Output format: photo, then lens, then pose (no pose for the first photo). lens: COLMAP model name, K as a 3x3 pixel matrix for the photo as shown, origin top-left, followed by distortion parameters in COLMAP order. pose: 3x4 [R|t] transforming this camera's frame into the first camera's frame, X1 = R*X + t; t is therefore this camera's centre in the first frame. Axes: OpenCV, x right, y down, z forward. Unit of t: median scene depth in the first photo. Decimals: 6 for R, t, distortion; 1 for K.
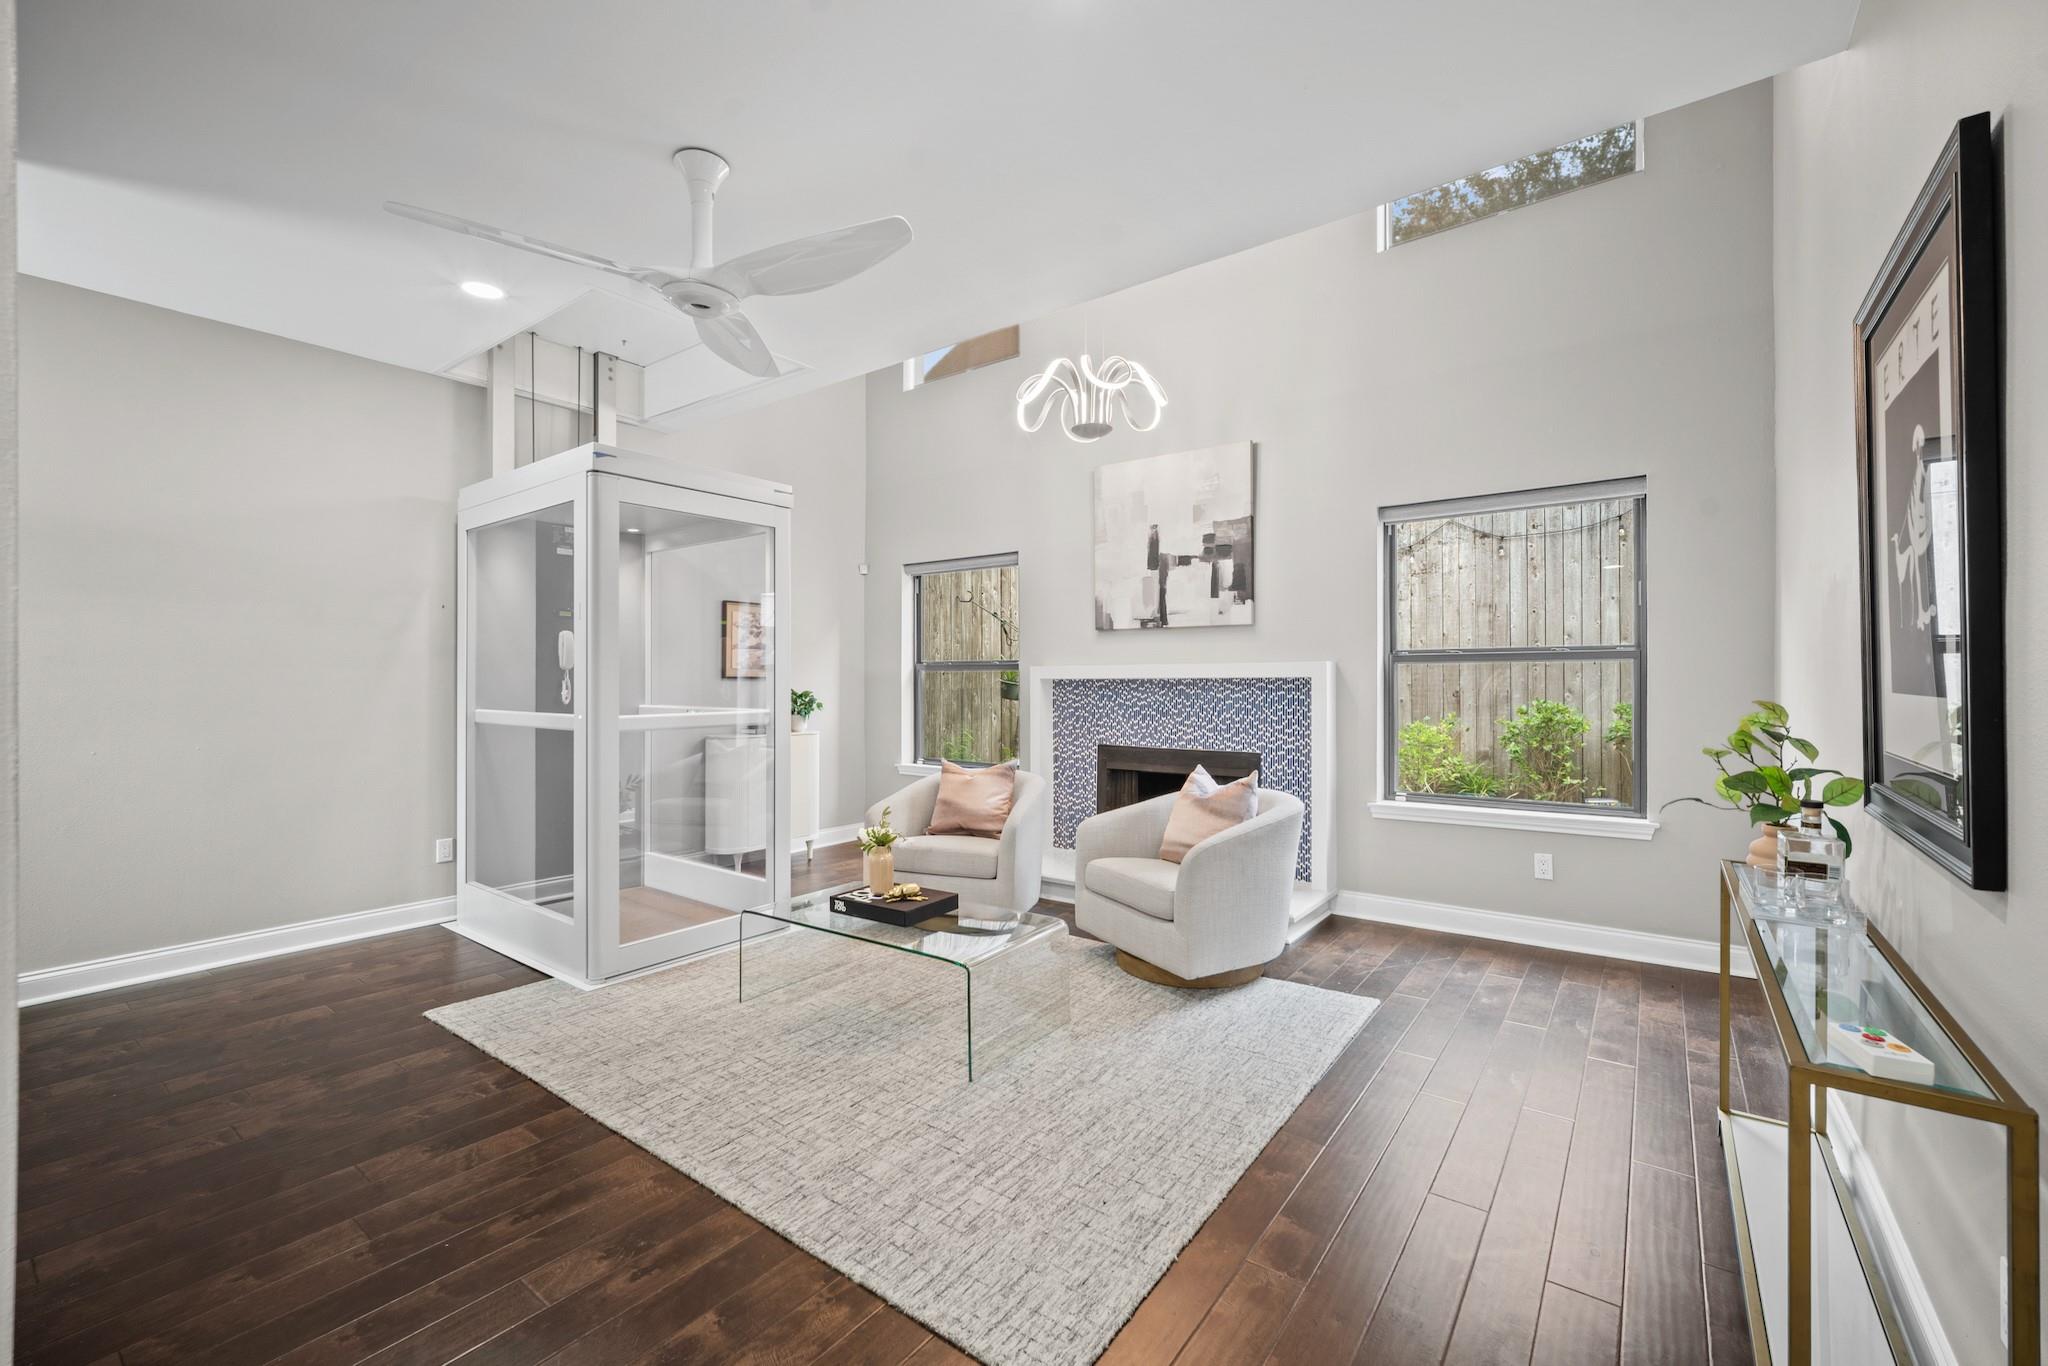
lens RADIAL K [[845.8, 0, 1014.2], [0, 845.8, 677.9], [0, 0, 1]] dist [-0.002433, -0.000940]
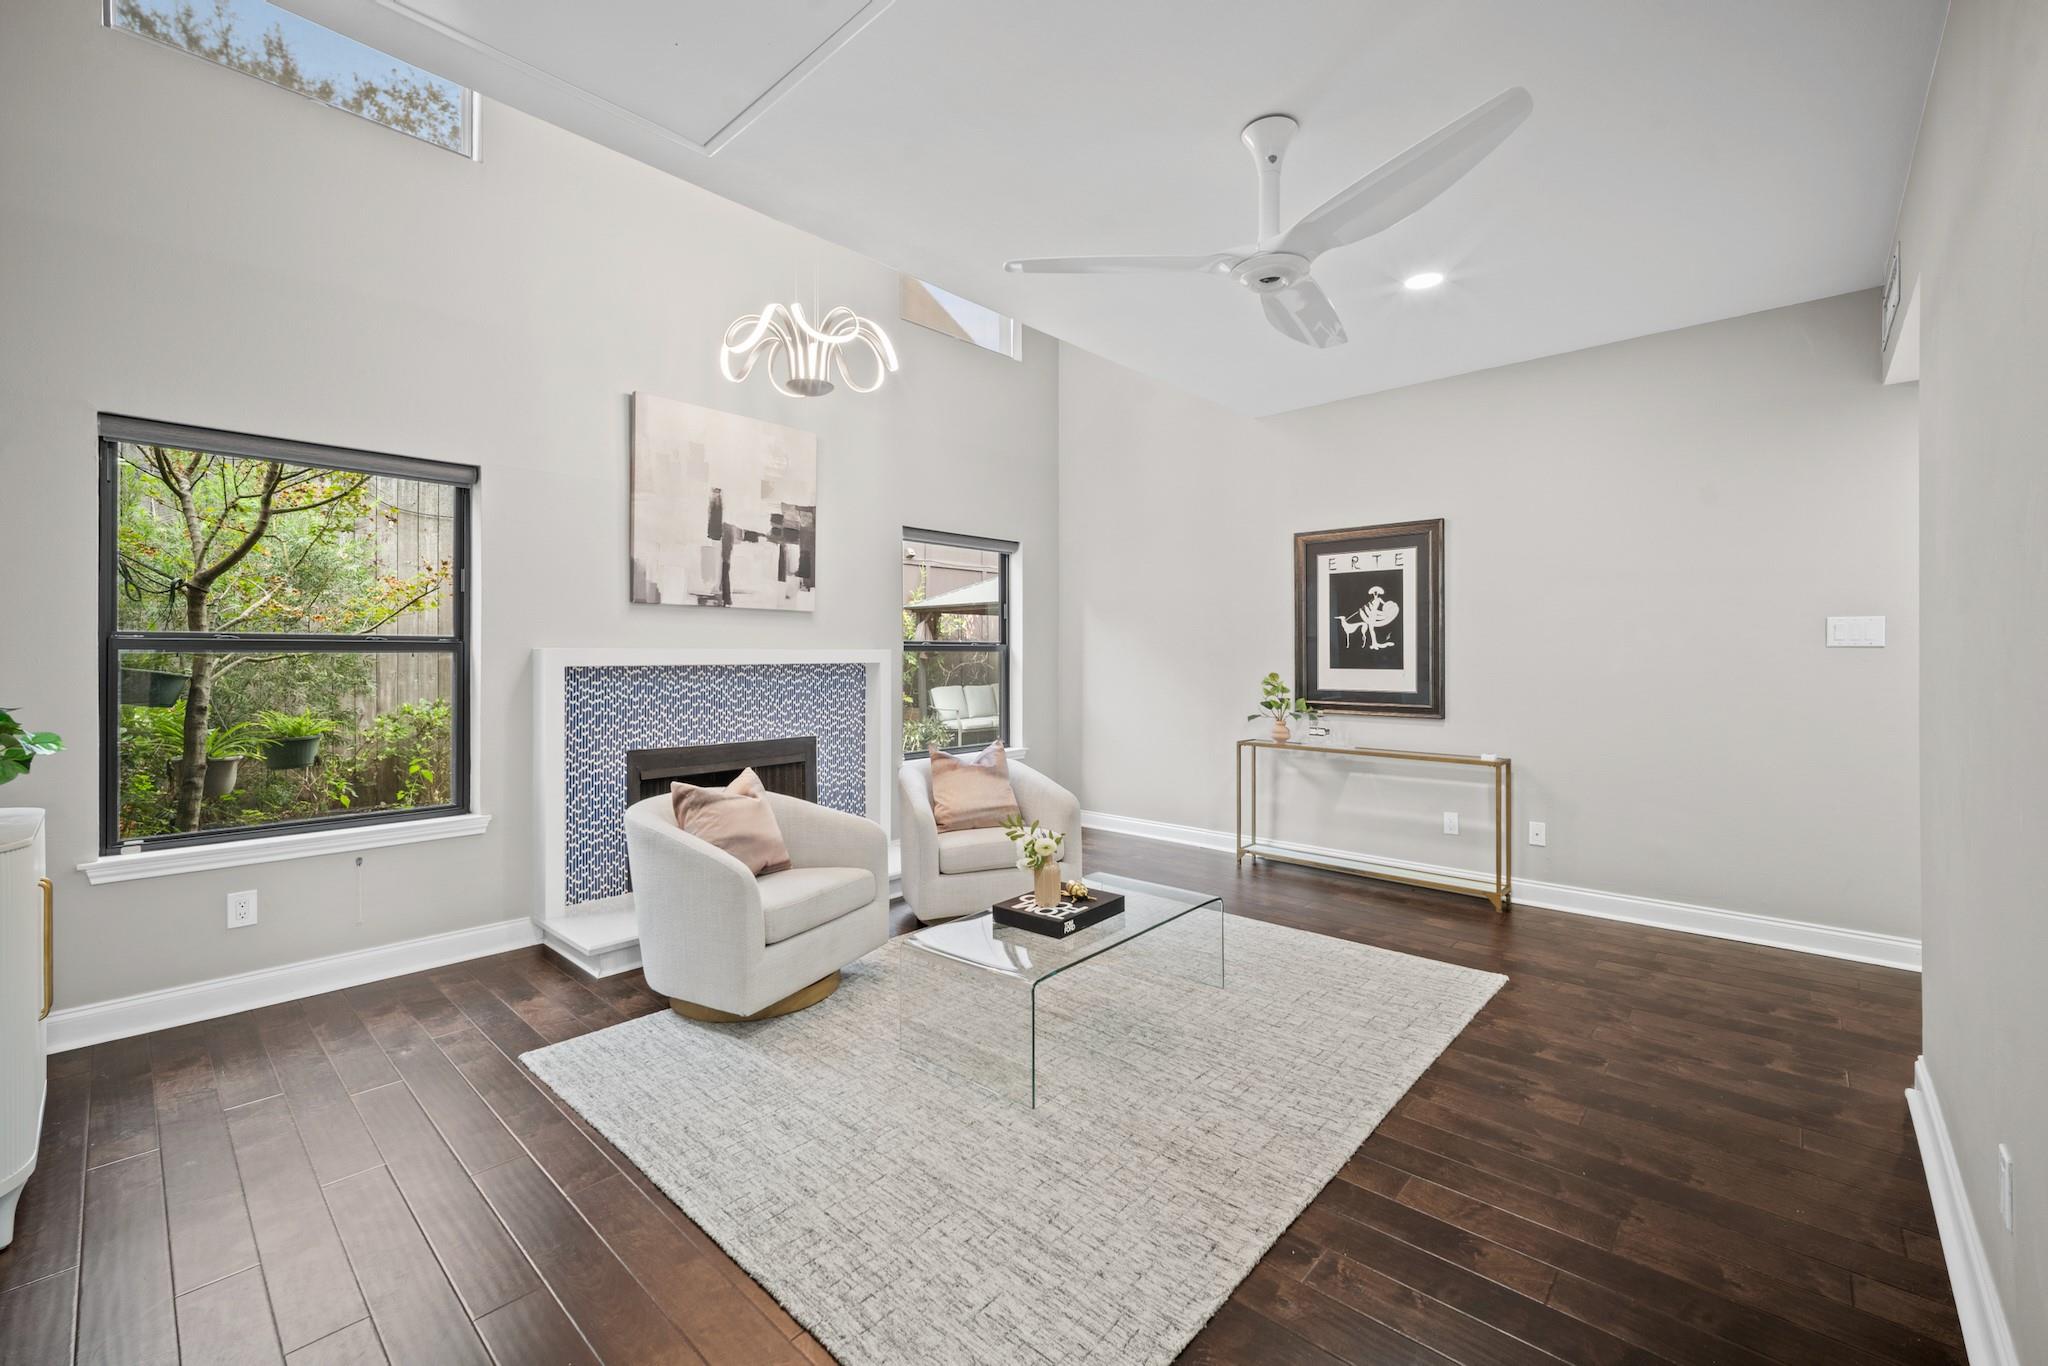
lens RADIAL K [[845.8, 0, 1052.8], [0, 845.8, 650.8], [0, 0, 1]] dist [-0.002433, -0.000940]
pose [[0.074045, 0.009427, 0.997210, -1.065228], [0.000837, 0.999954, -0.009515, -0.008094], [-0.997255, 0.001539, 0.074034, 0.932269]]
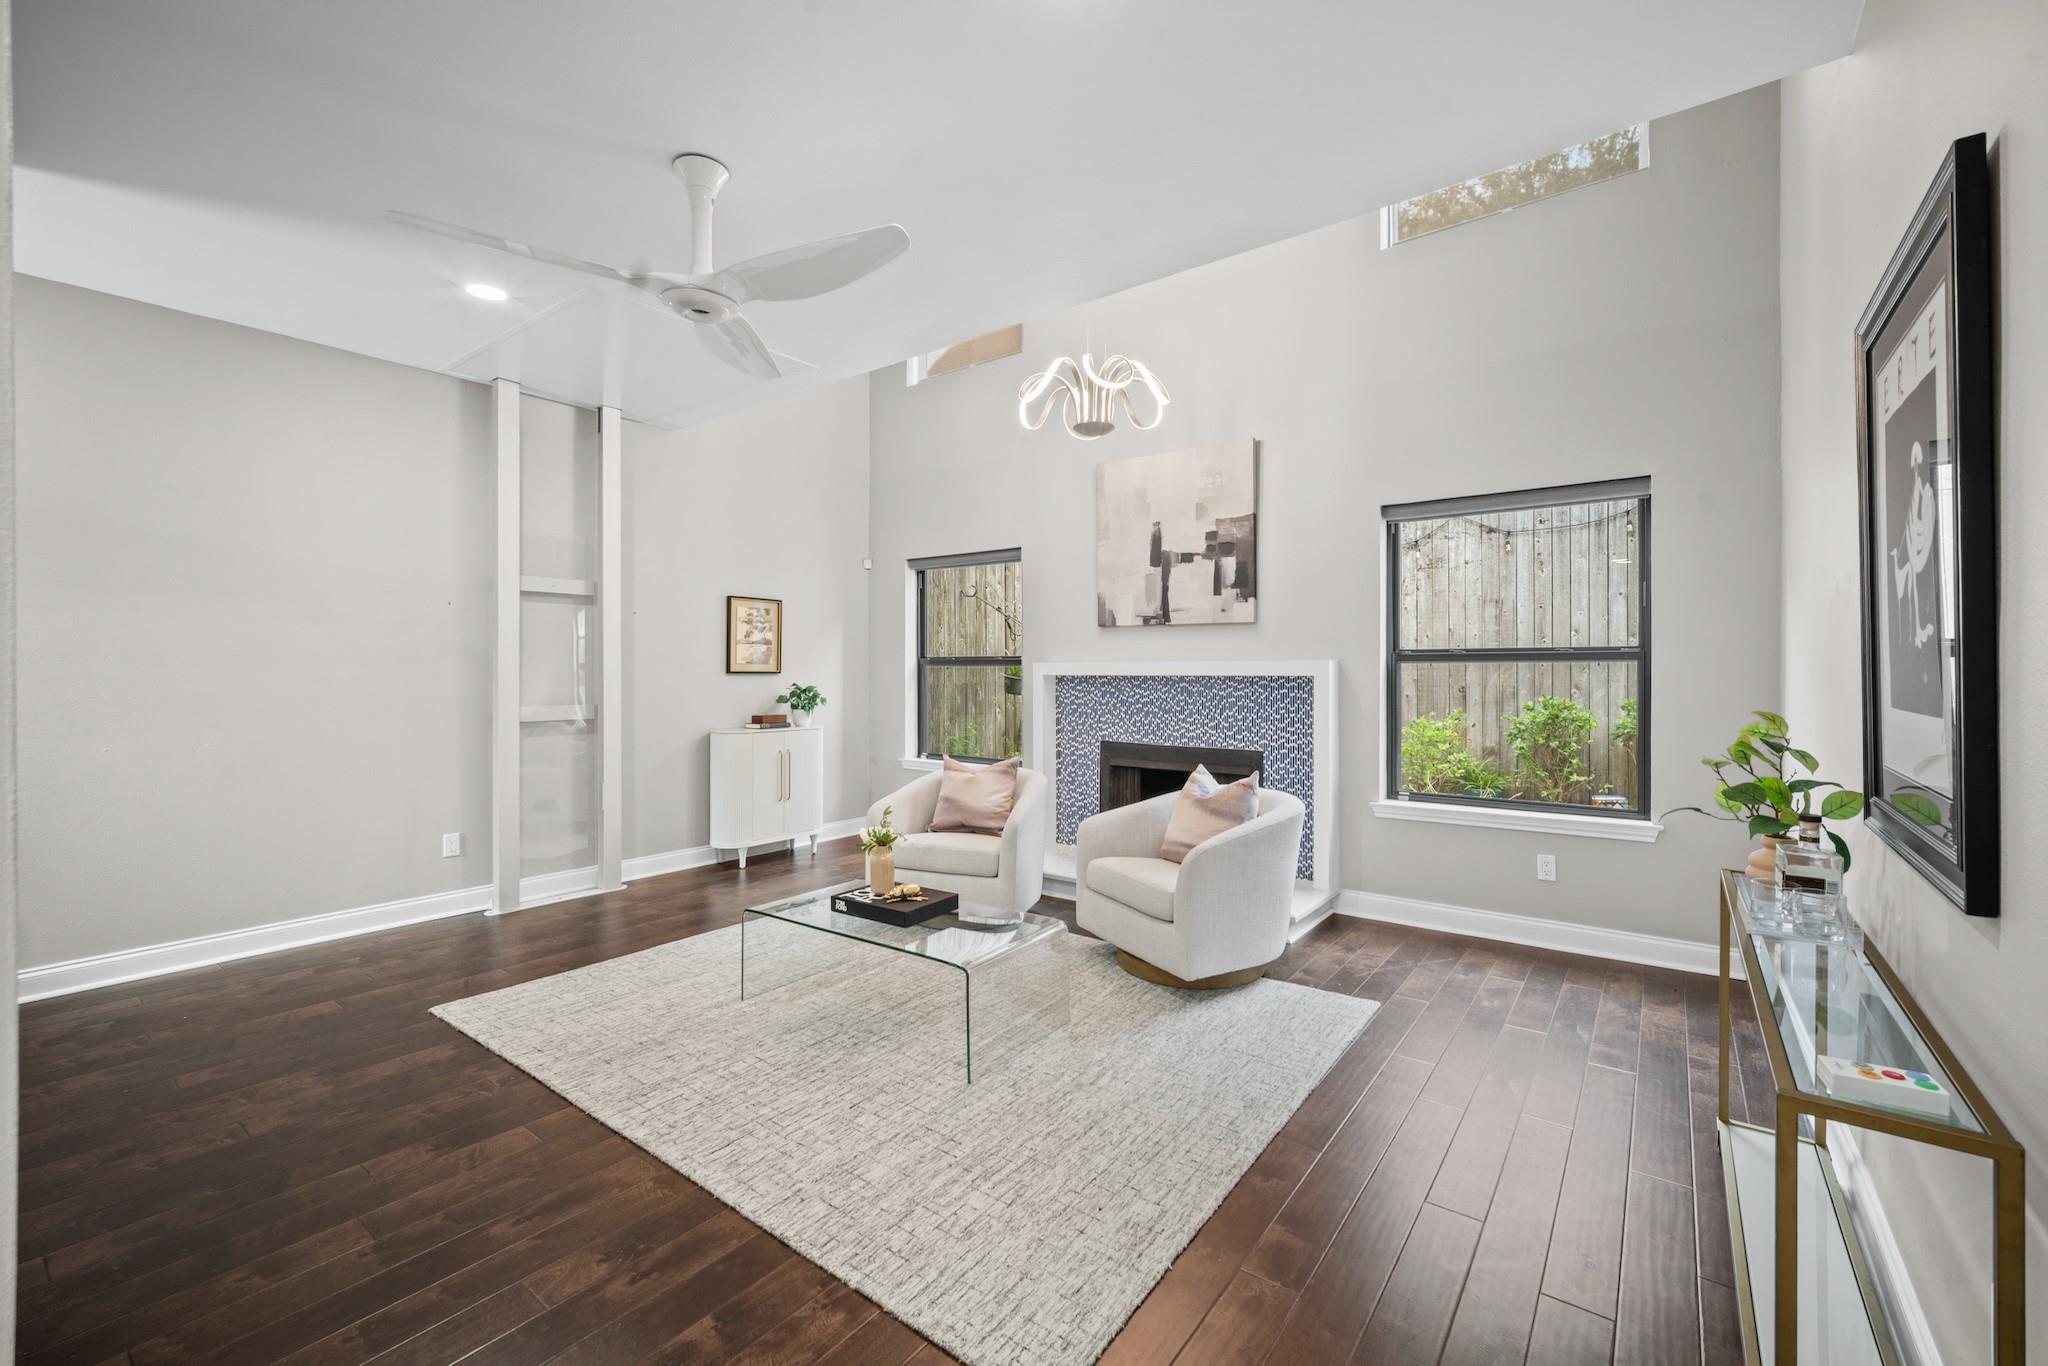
lens RADIAL K [[845.8, 0, 1011.7], [0, 845.8, 670.8], [0, 0, 1]] dist [-0.002433, -0.000940]
pose [[0.999949, 0.000964, -0.010101, 0.006706], [-0.000933, 0.999995, 0.003034, -0.012539], [0.010103, -0.003024, 0.999944, -0.001705]]
